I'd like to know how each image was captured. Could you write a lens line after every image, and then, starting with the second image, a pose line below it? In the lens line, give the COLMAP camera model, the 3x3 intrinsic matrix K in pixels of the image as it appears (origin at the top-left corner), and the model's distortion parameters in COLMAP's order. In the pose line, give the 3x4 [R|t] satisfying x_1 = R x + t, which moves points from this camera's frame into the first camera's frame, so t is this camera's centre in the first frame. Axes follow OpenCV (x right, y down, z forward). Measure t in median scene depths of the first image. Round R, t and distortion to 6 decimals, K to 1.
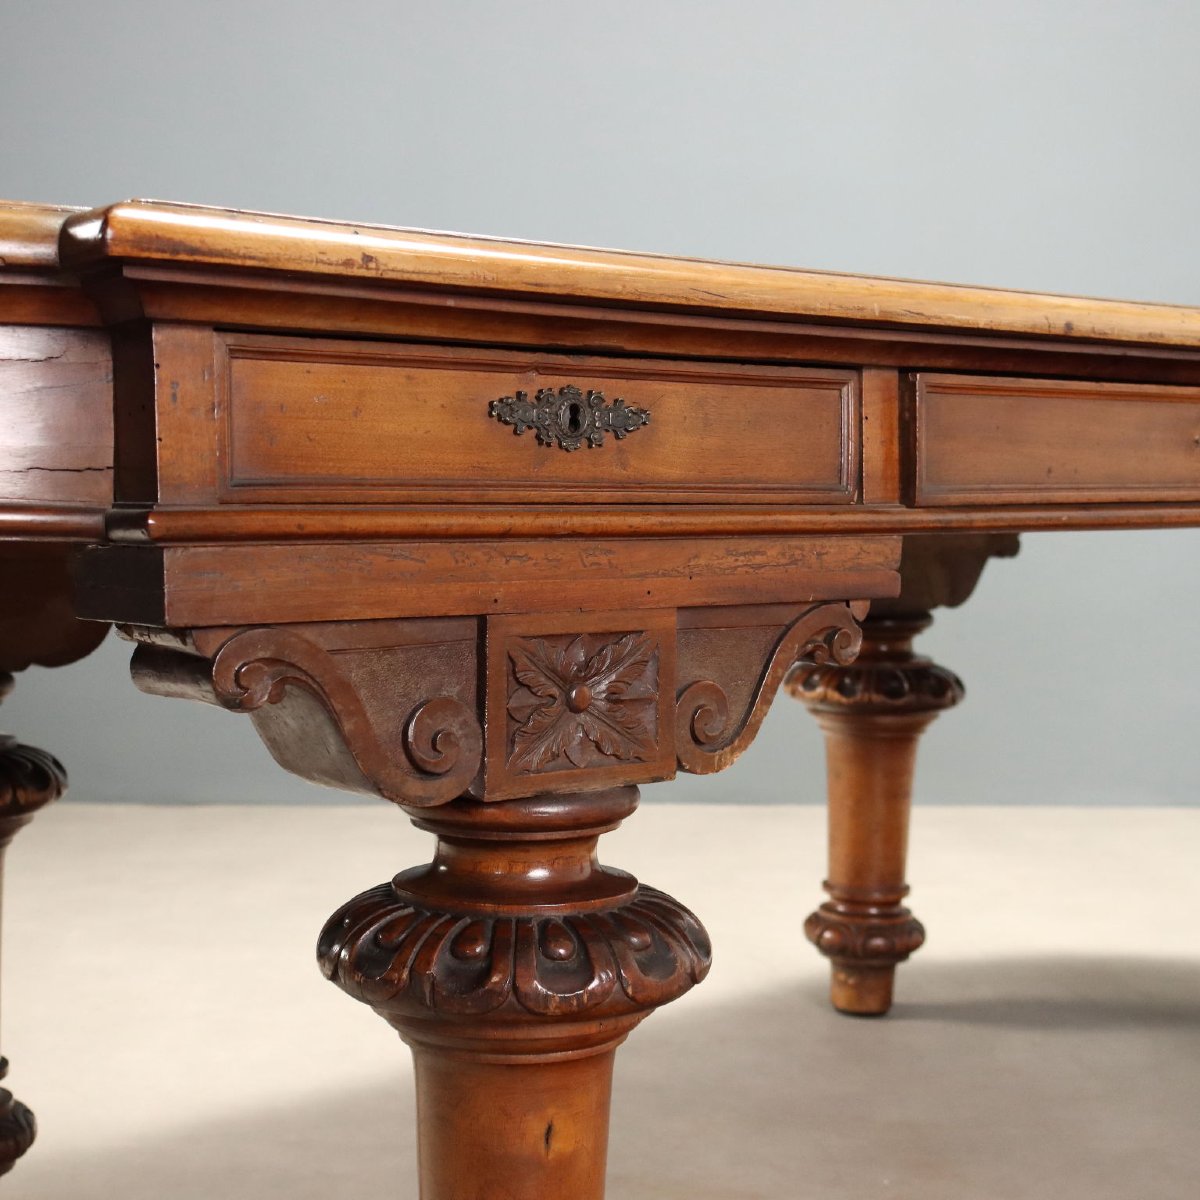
lens RADIAL K [[2181.7, 0, 601.2], [0, 2181.7, 600.3], [0, 0, 1]] dist [0.022518, 0.000000]
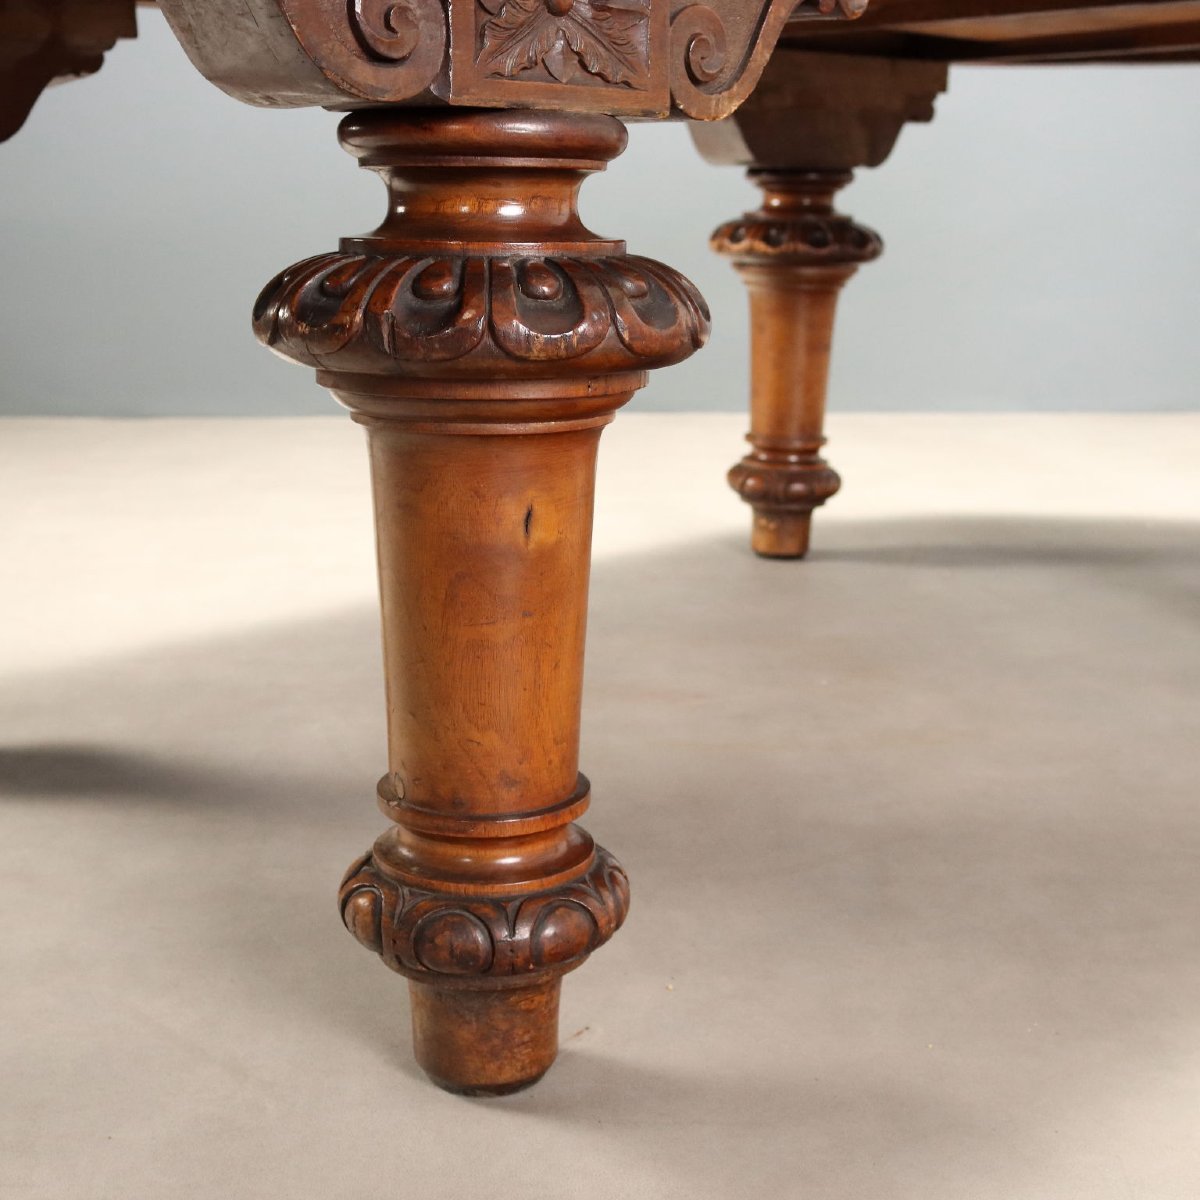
lens RADIAL K [[1797.5, 0, 599.1], [0, 1797.5, 600.1], [0, 0, 1]] dist [0.005311, 0.000000]
pose [[0.998512, -0.013346, 0.052872, -0.034132], [0.005374, 0.988951, 0.148147, 0.169606], [-0.054265, -0.147643, 0.987551, 0.286842]]
